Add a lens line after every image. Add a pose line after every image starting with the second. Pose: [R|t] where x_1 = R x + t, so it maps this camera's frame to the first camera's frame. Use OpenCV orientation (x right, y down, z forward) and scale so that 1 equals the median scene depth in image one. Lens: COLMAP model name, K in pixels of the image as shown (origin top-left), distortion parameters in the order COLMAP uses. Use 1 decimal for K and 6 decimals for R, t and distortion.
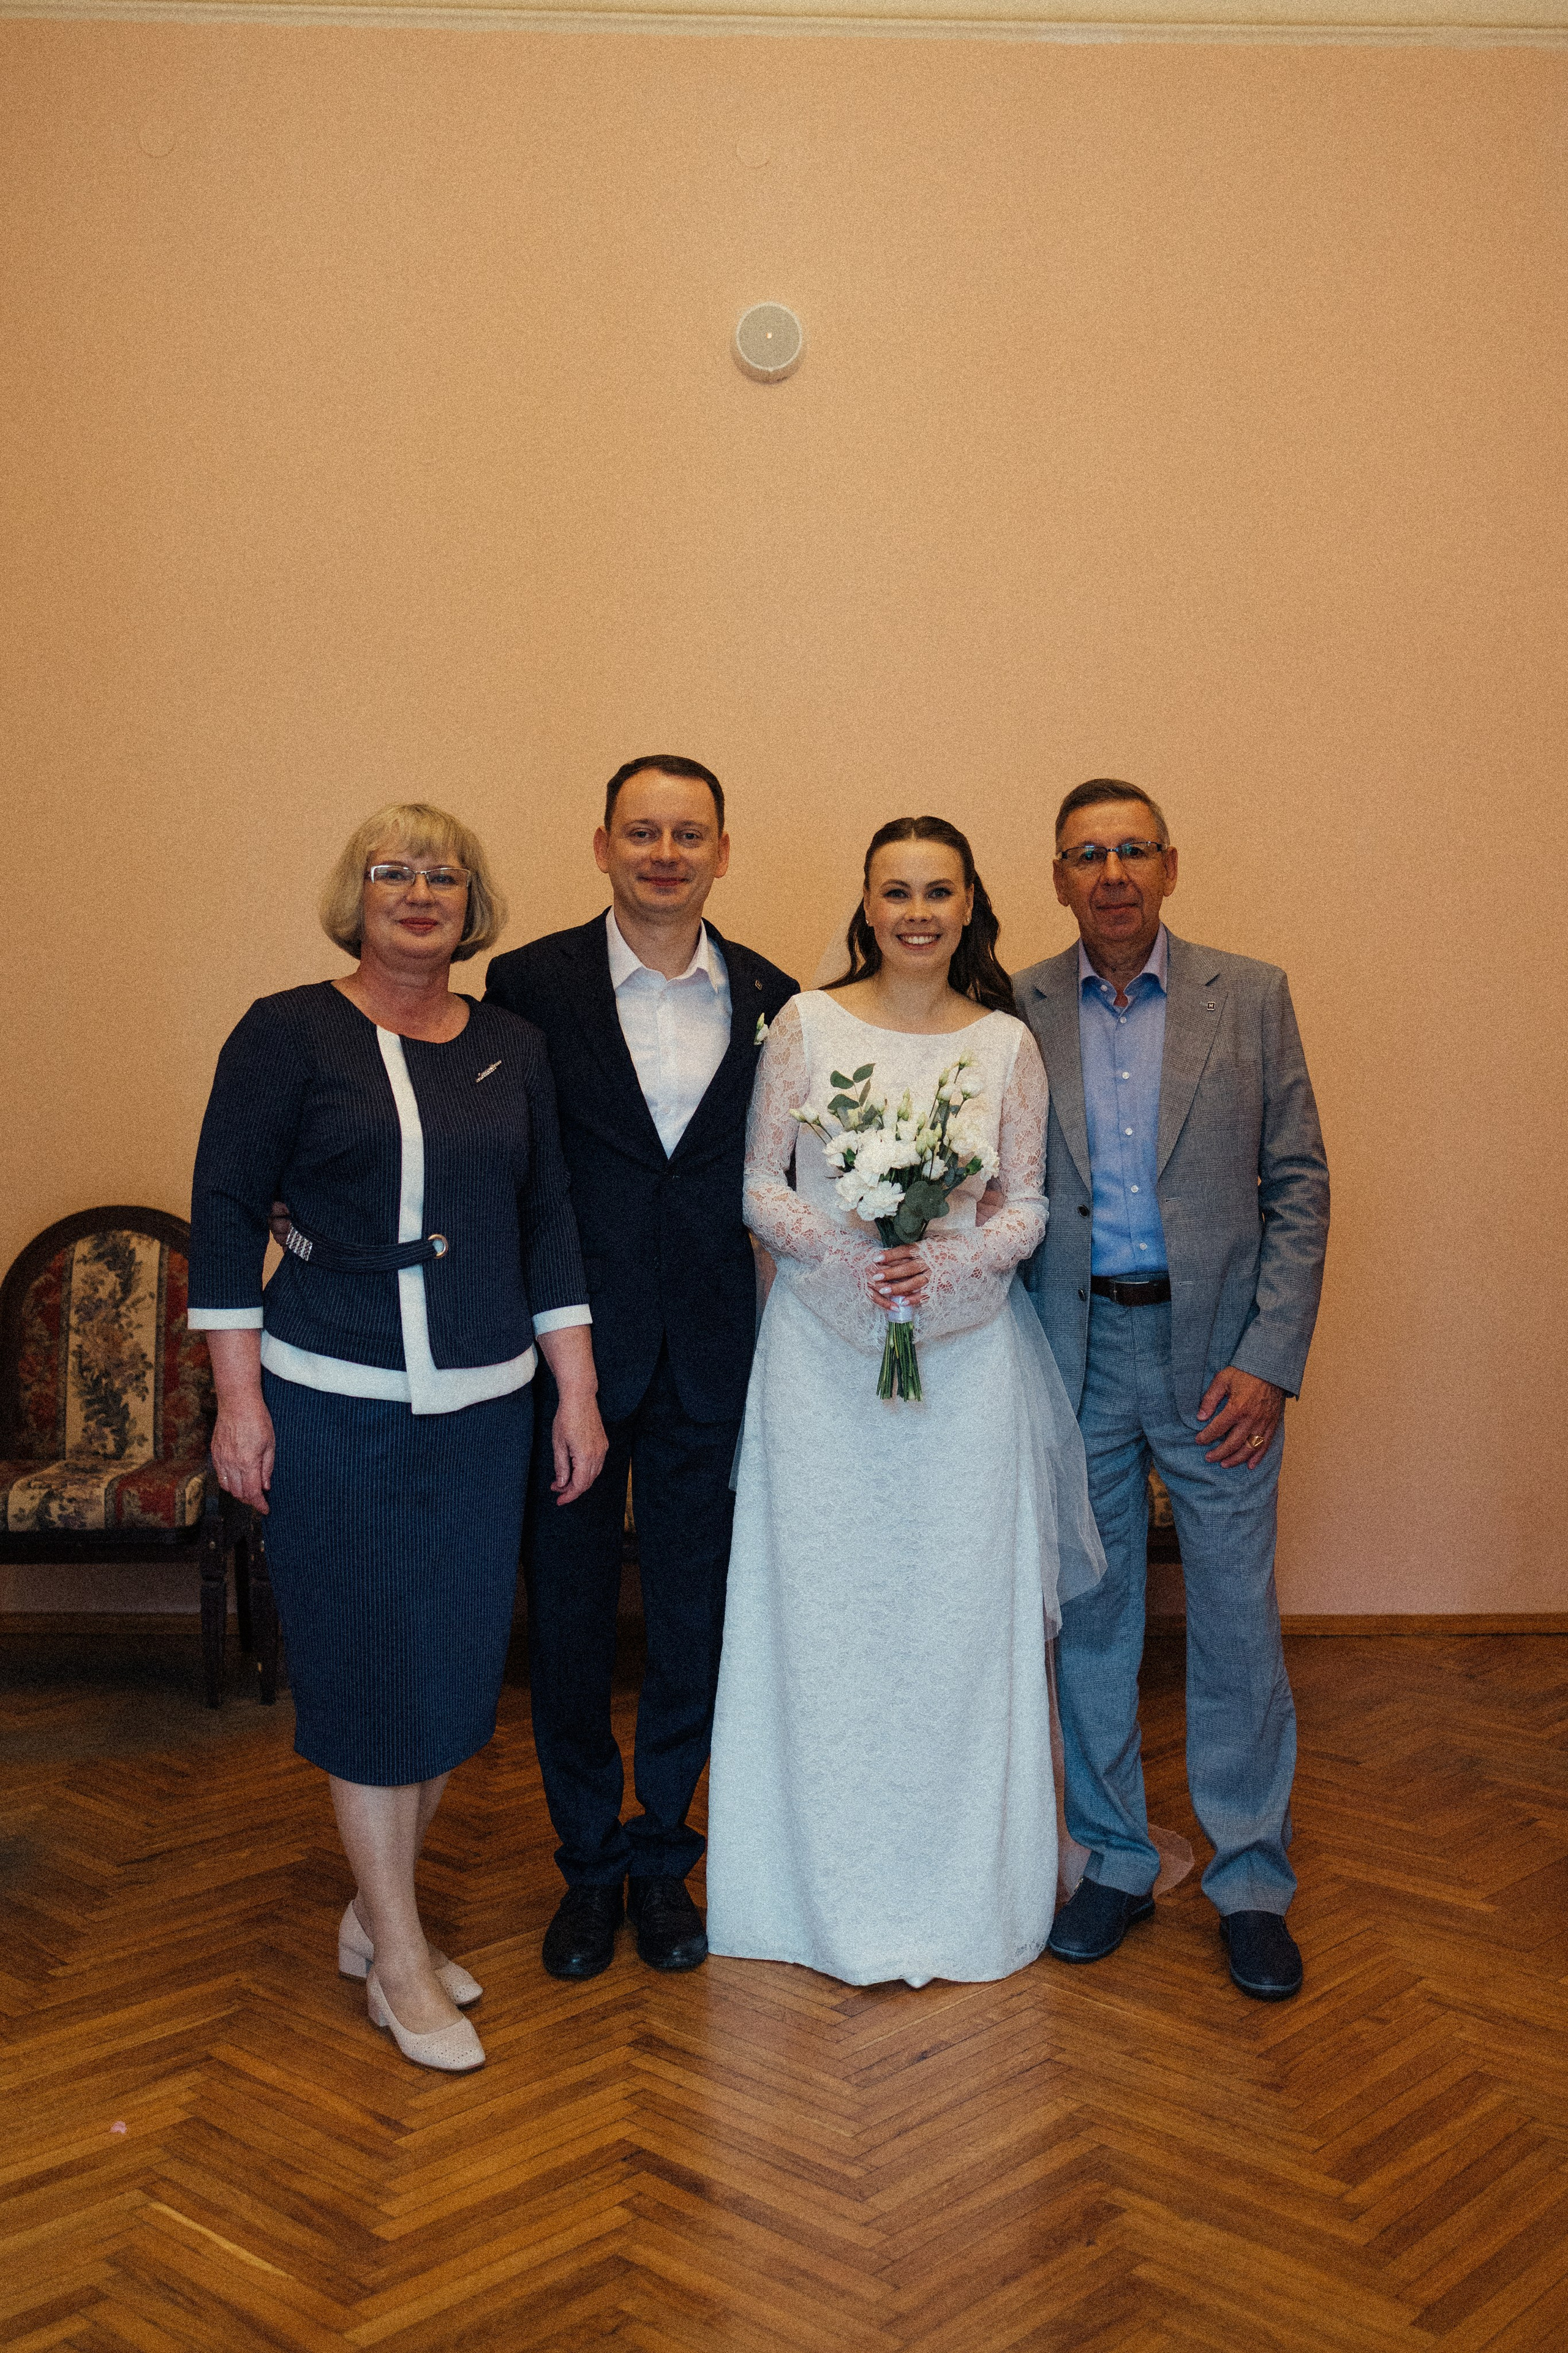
lens RADIAL K [[2468.9, 0, 778.9], [0, 2468.9, 1175.4], [0, 0, 1]] dist [0.023990, 0.000000]
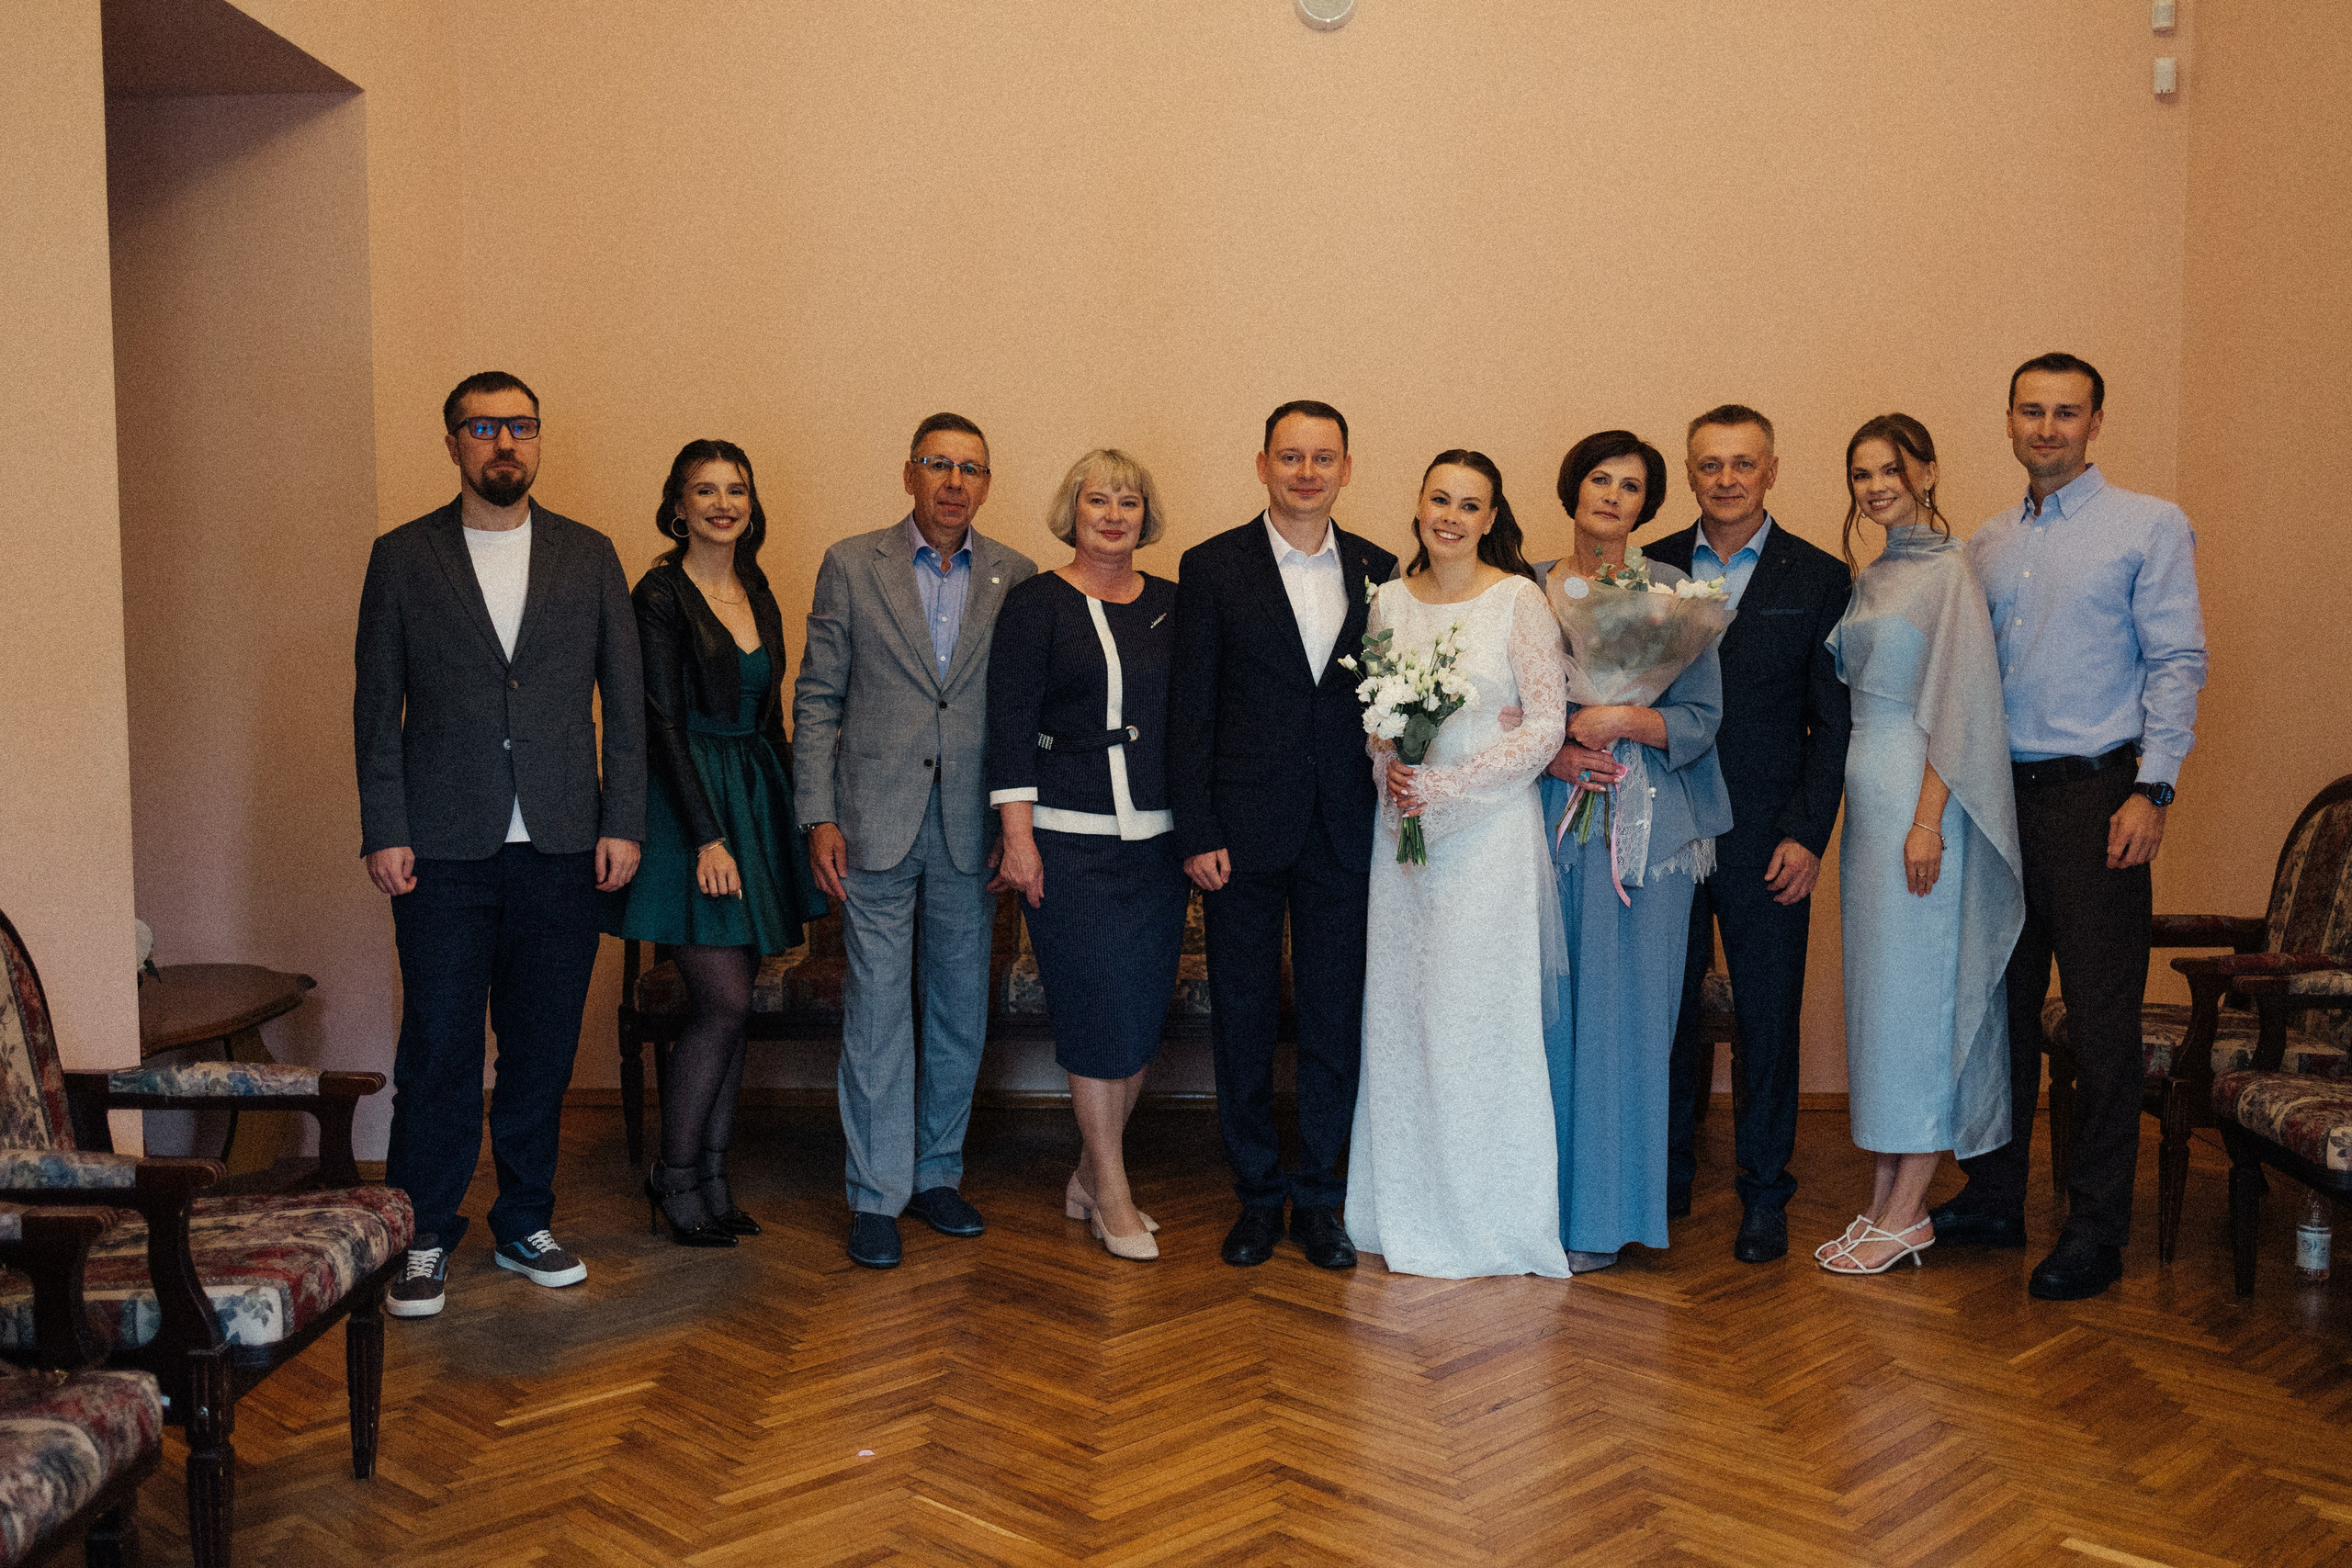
lens RADIAL K [[2385.8, 0, 1175.5], [0, 2385.8, 769.5], [0, 0, 1]] dist [0.033010, 0.000000]
pose [[0.999404, -0.004131, -0.034265, -0.047566], [0.004780, 0.999811, 0.018858, 0.005424], [0.034181, -0.019011, 0.999235, -0.167334]]
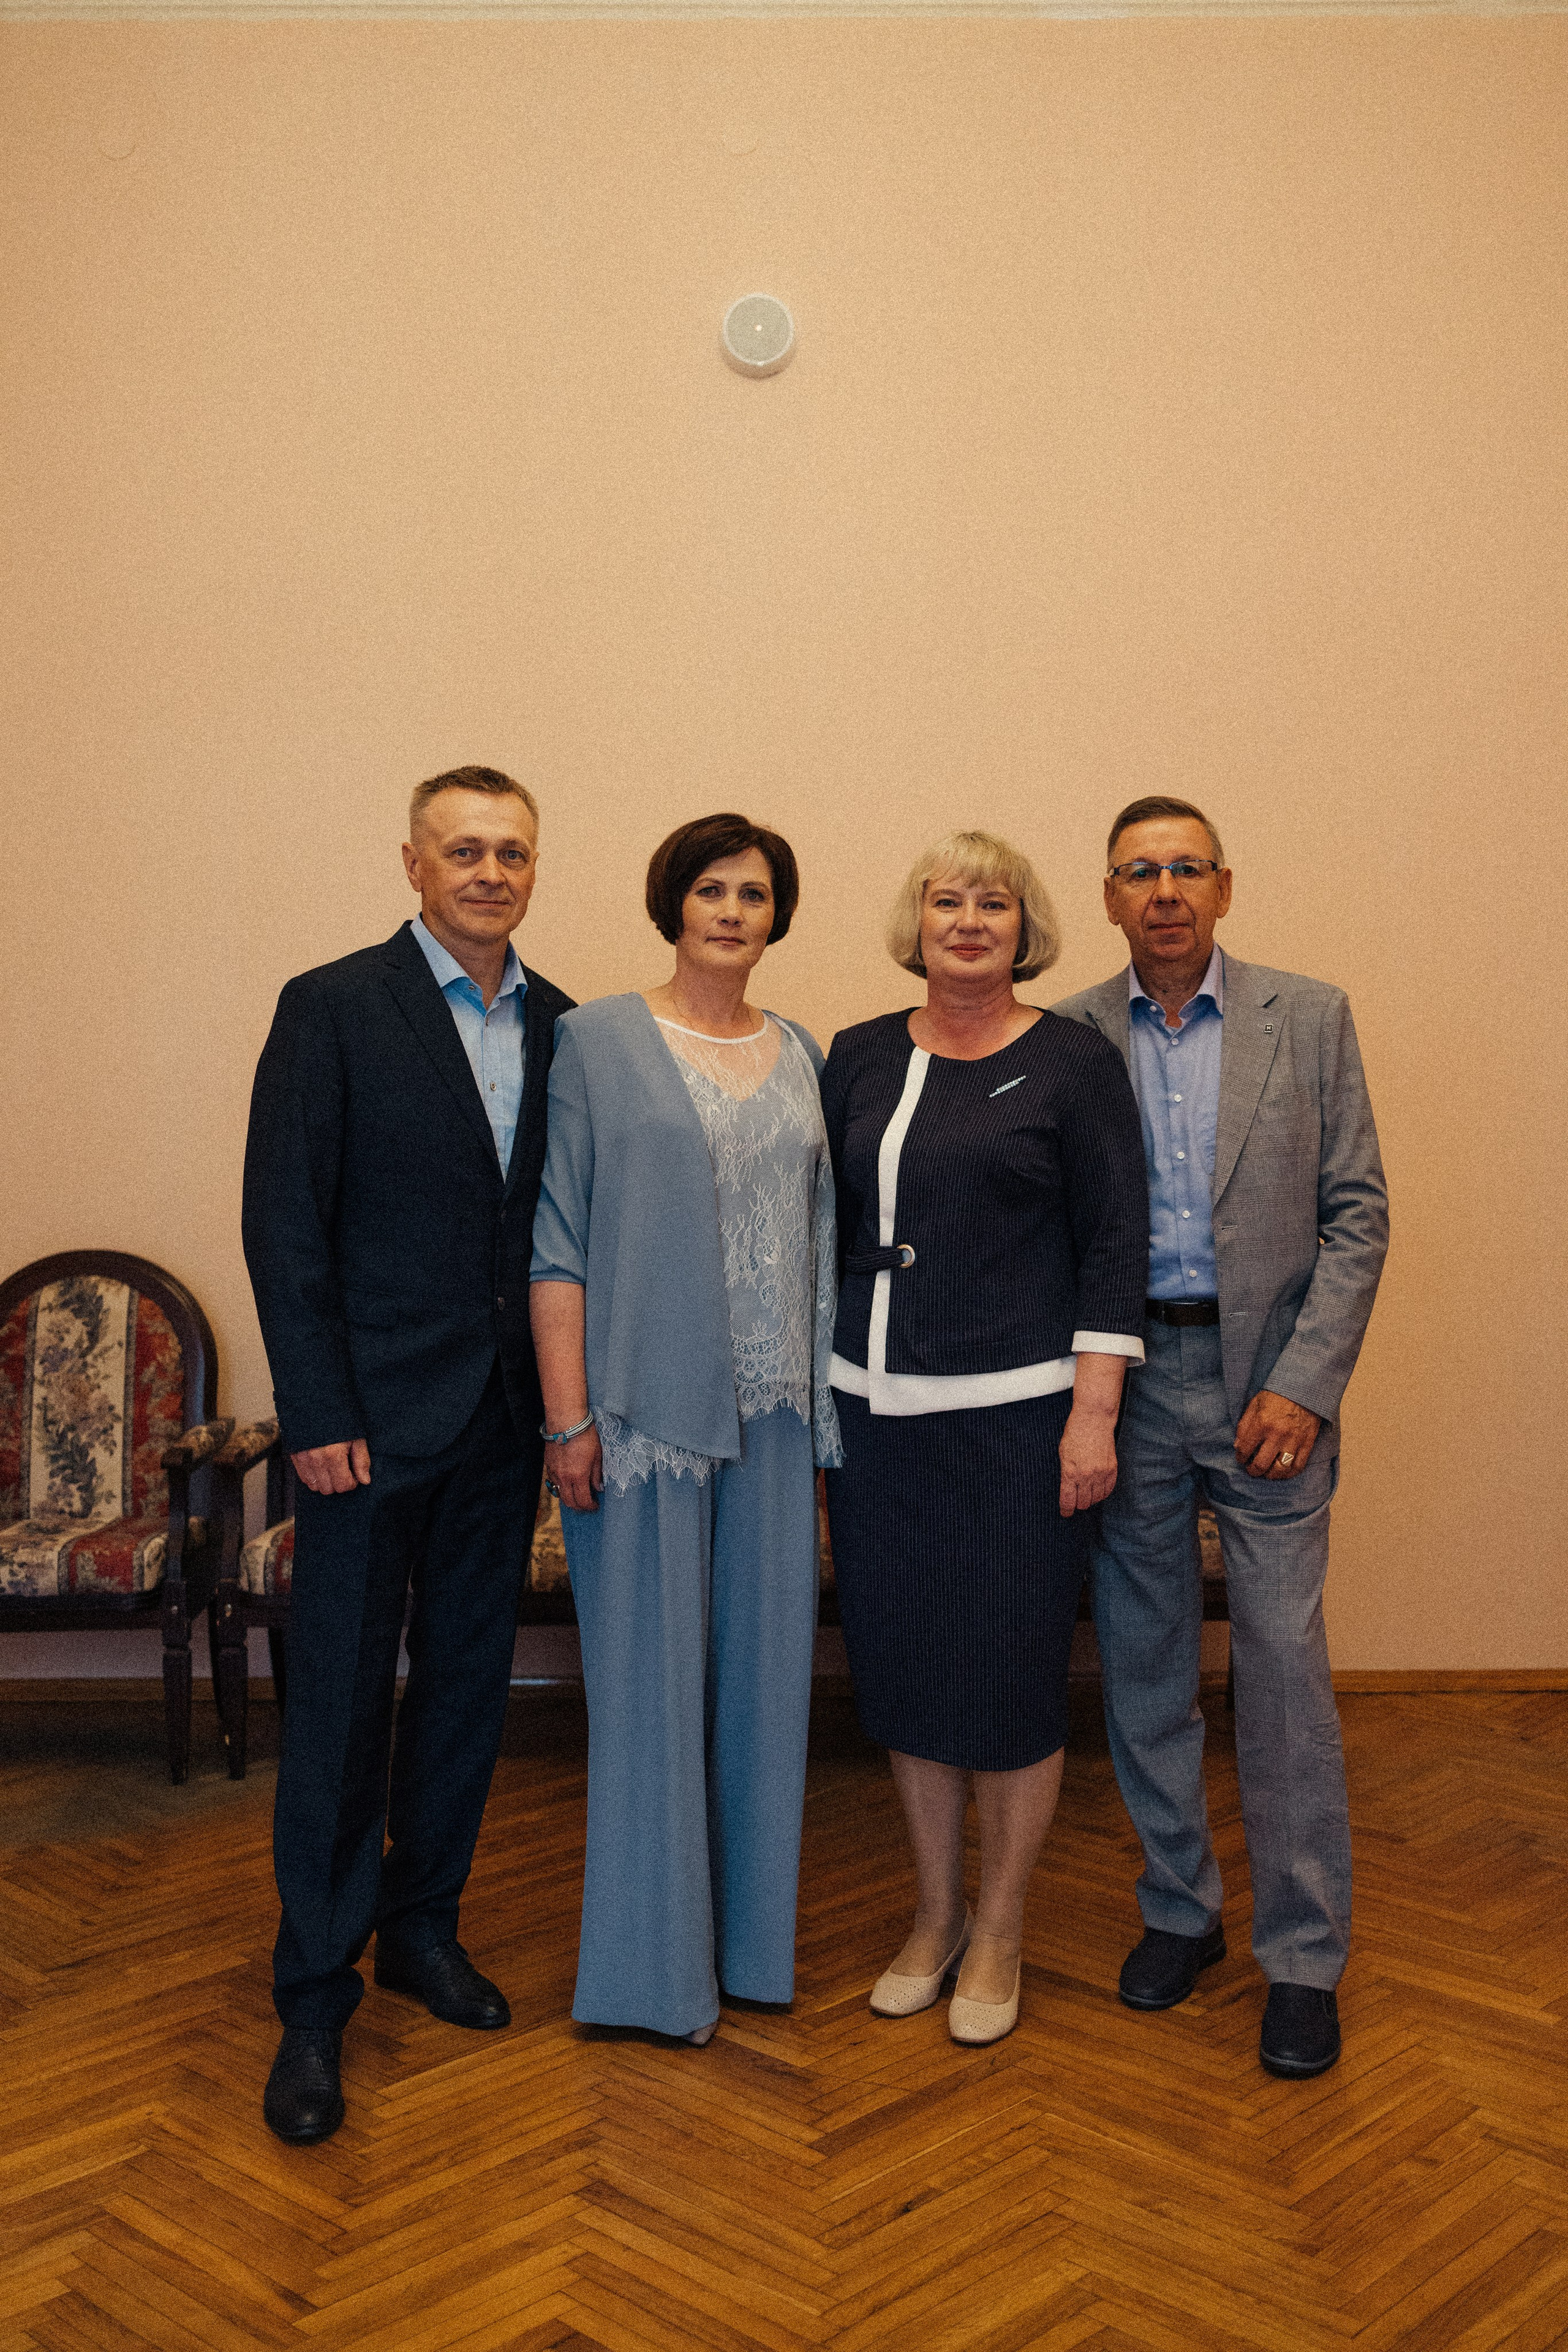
lens RADIAL K [[2386.0, 0, 778.6], [0, 2386.0, 1173.7], [0, 0, 1]] dist [0.033010, 0.000000]
pose [[0.999551, -0.012807, -0.027072, 0.031102], [0.012417, 0.999817, -0.014541, -0.000569], [0.027254, 0.014199, 0.999528, 0.107440]]
